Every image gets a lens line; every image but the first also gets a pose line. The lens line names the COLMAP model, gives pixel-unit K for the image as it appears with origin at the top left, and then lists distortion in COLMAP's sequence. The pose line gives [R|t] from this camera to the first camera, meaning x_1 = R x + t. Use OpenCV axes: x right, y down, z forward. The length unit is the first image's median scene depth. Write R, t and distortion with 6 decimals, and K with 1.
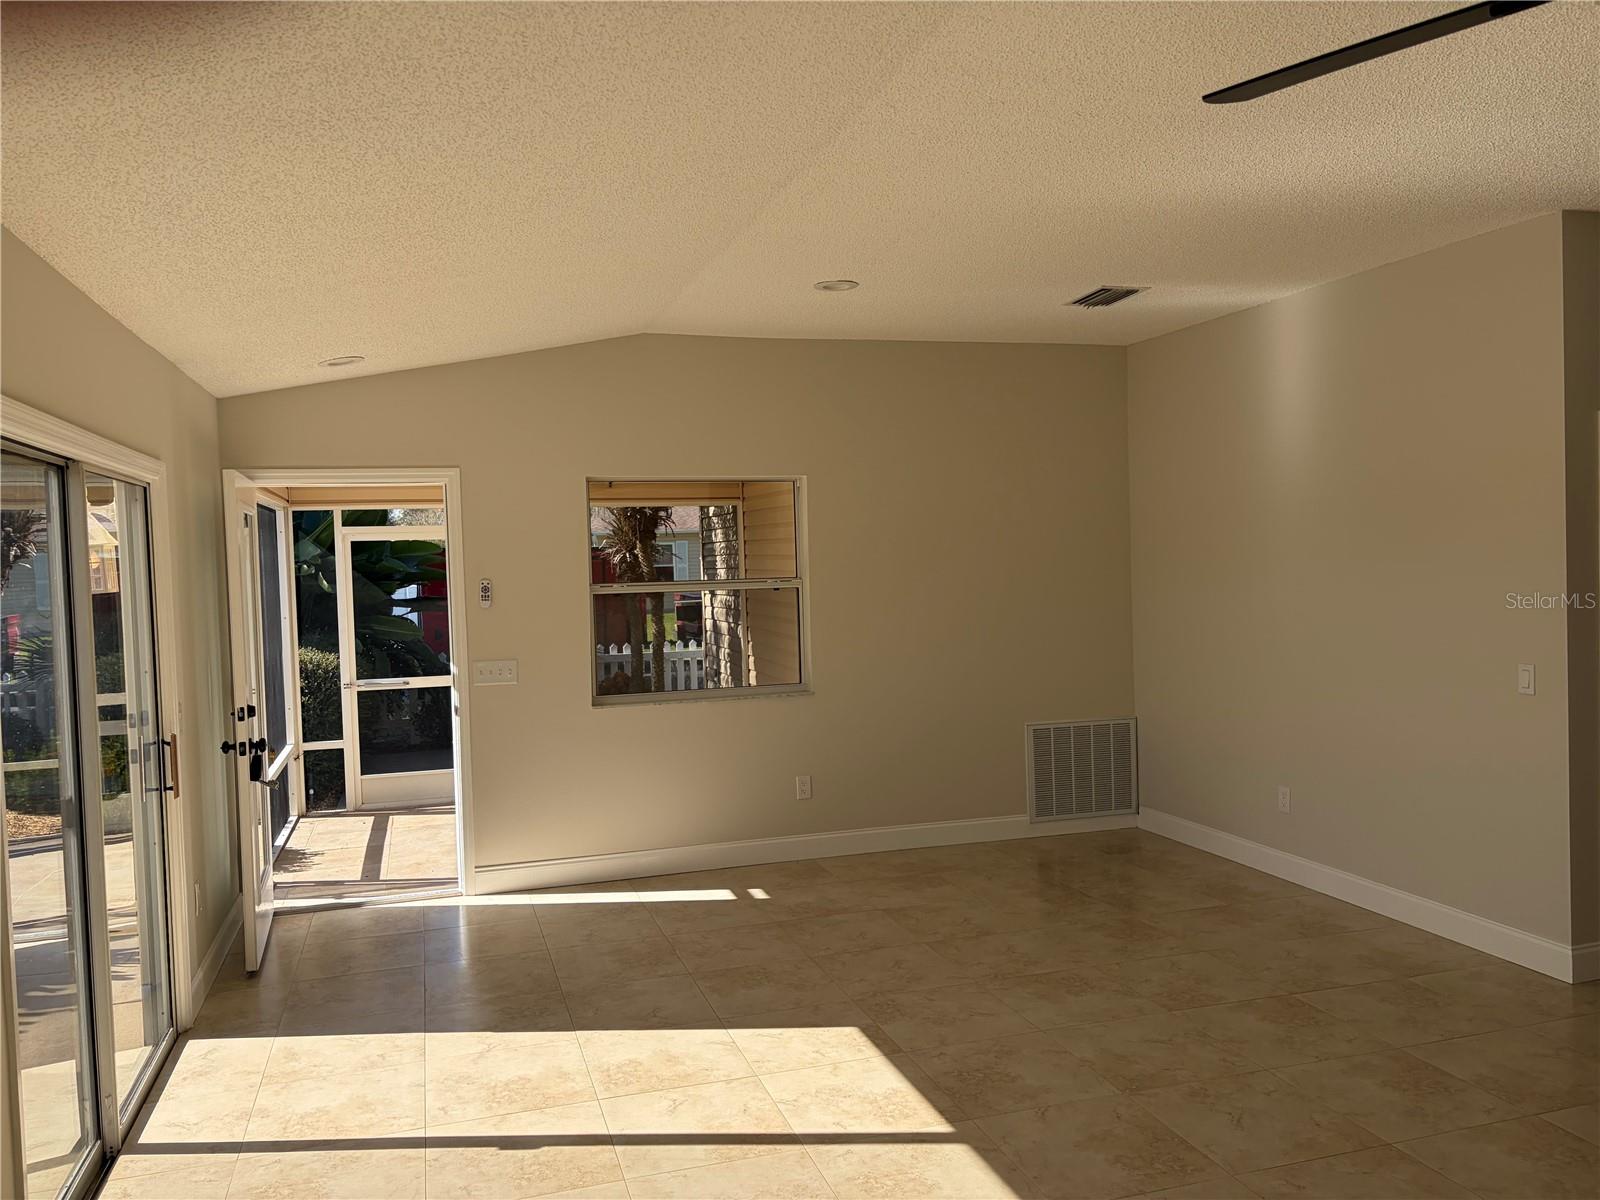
lens RADIAL K [[1221.0, 0, 800.0], [0, 1221.0, 600.0], [0, 0, 1]] dist [0.015815, 0.001427]
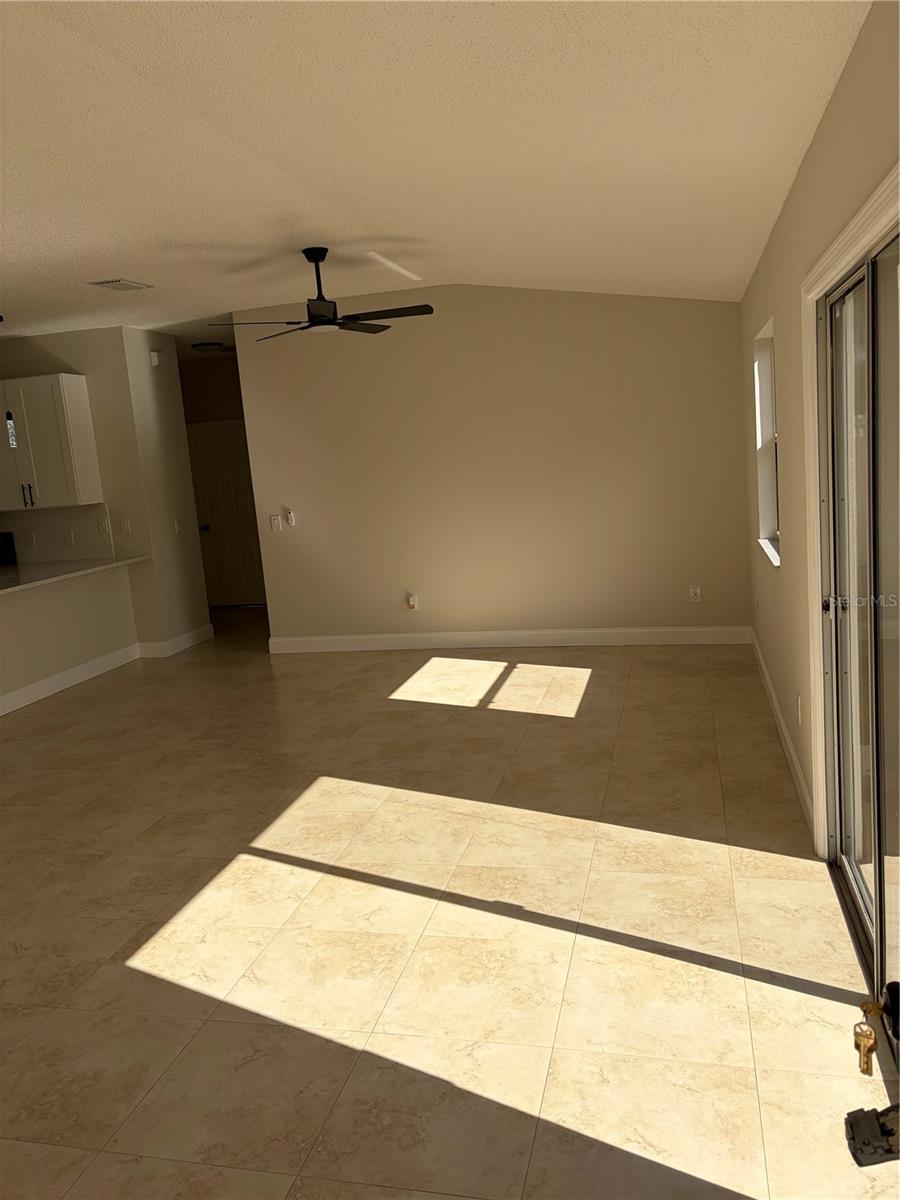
lens RADIAL K [[915.7, 0, 450.0], [0, 915.7, 600.0], [0, 0, 1]] dist [0.015815, 0.001427]
pose [[-0.851142, 0.011645, 0.524806, -0.621465], [0.118103, 0.978370, 0.169833, -0.015465], [-0.511477, 0.206533, -0.834107, 1.618937]]
